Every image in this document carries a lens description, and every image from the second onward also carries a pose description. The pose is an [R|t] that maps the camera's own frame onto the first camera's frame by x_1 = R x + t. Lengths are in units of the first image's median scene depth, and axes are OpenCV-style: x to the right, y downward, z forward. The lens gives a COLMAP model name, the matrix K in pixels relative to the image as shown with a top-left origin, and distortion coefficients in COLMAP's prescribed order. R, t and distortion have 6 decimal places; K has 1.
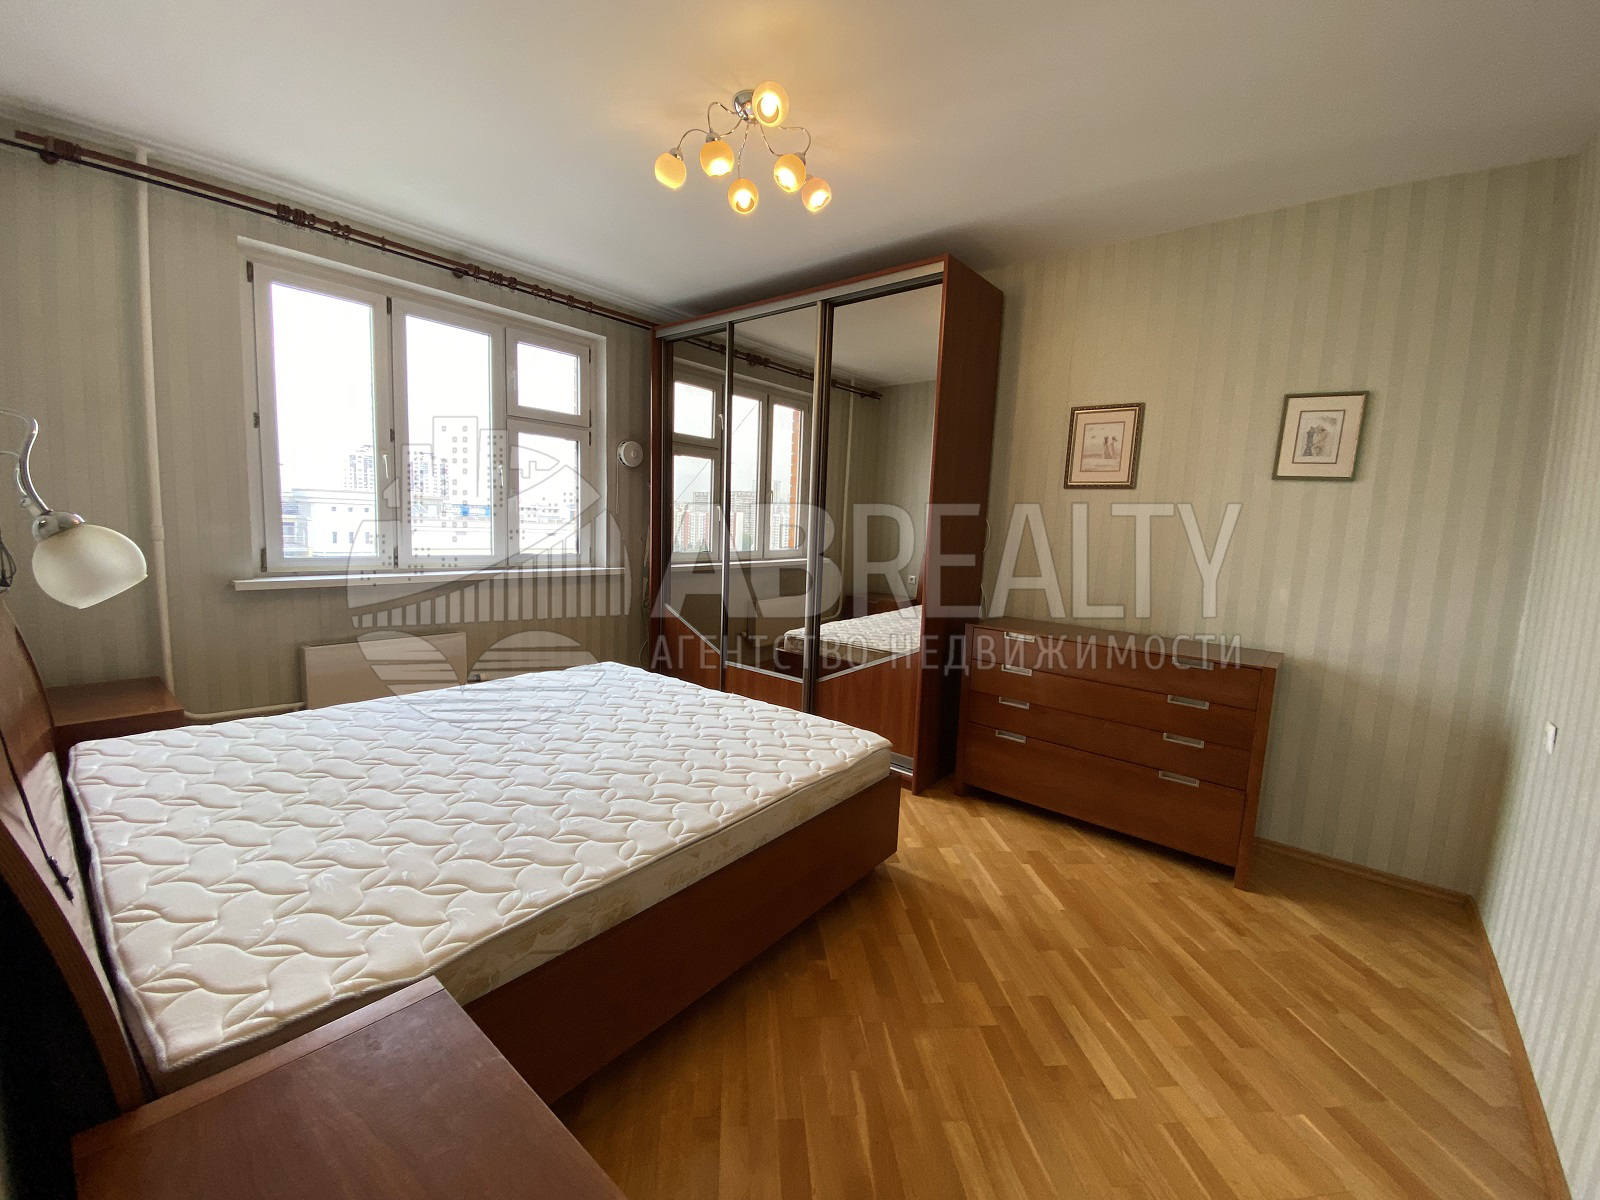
lens RADIAL K [[653.0, 0, 805.5], [0, 653.0, 596.7], [0, 0, 1]] dist [0.022021, -0.019735]
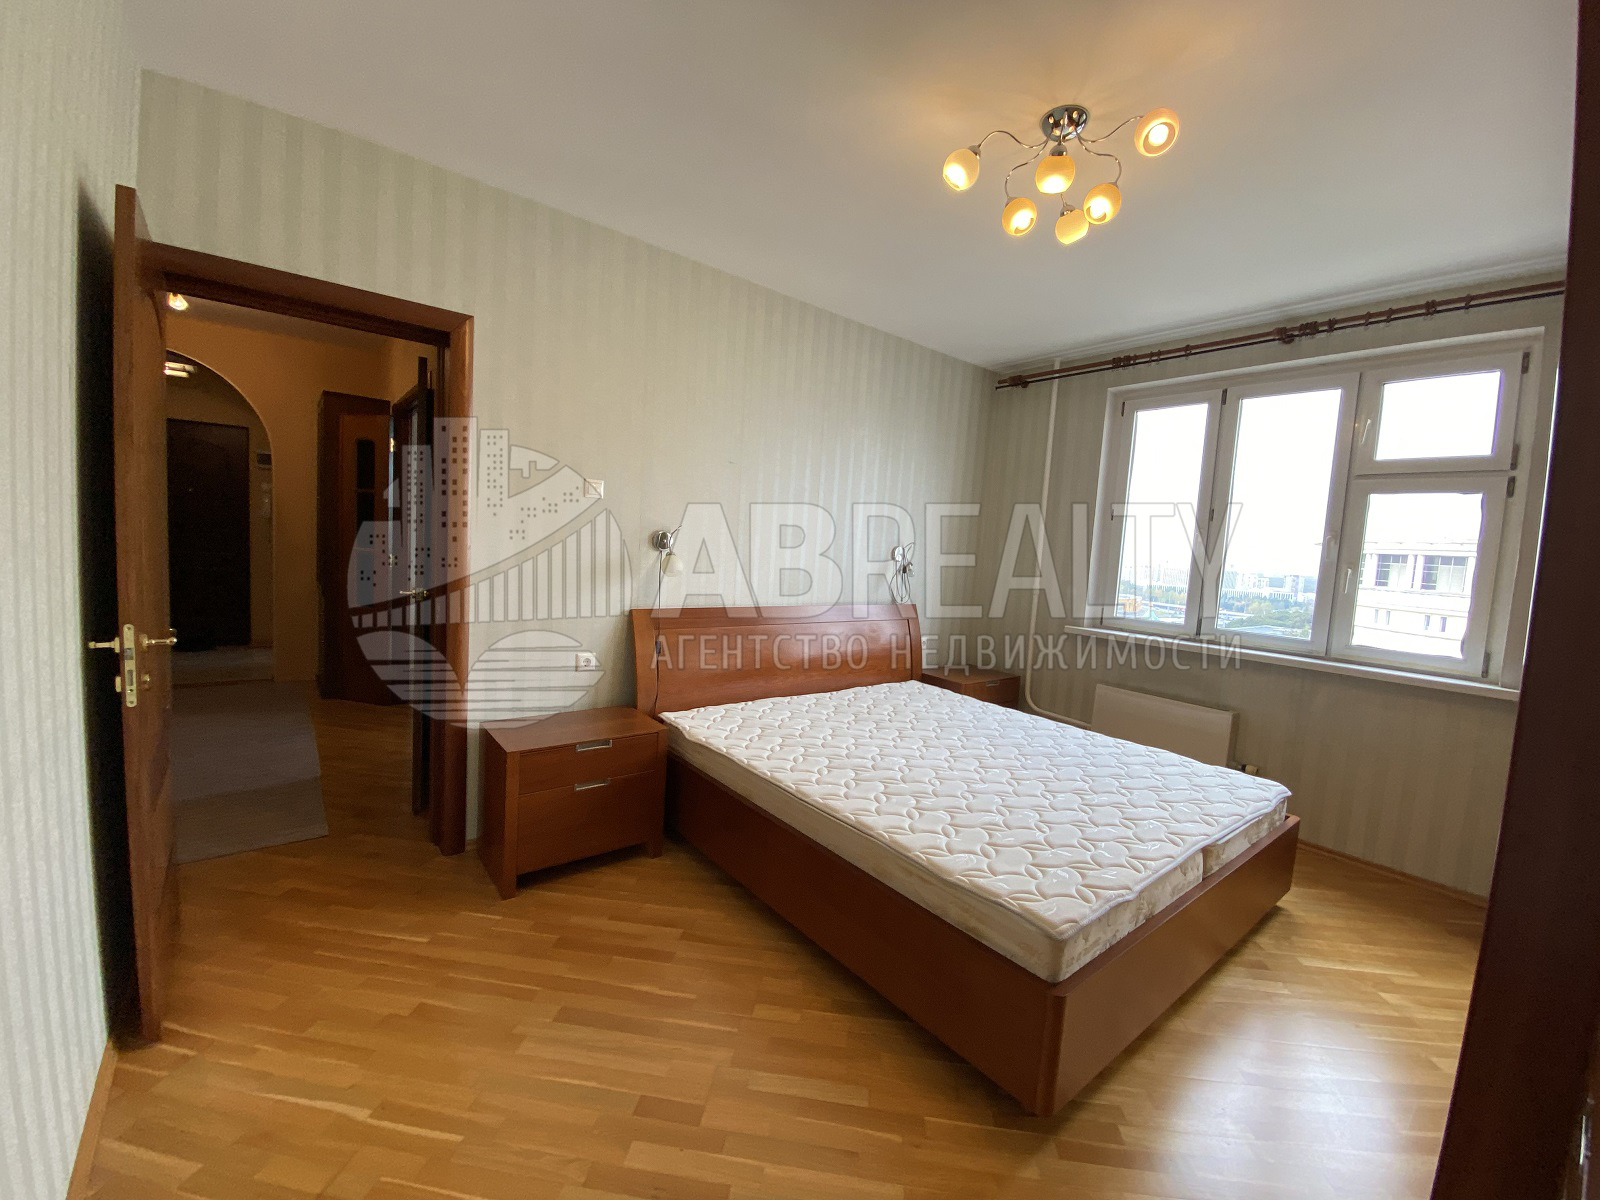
lens RADIAL K [[653.0, 0, 805.5], [0, 653.0, 596.7], [0, 0, 1]] dist [0.022021, -0.019735]
pose [[-0.206408, 0.006652, -0.978443, 0.519874], [-0.201432, 0.978269, 0.049144, -0.031075], [0.957508, 0.207234, -0.200583, 0.564938]]
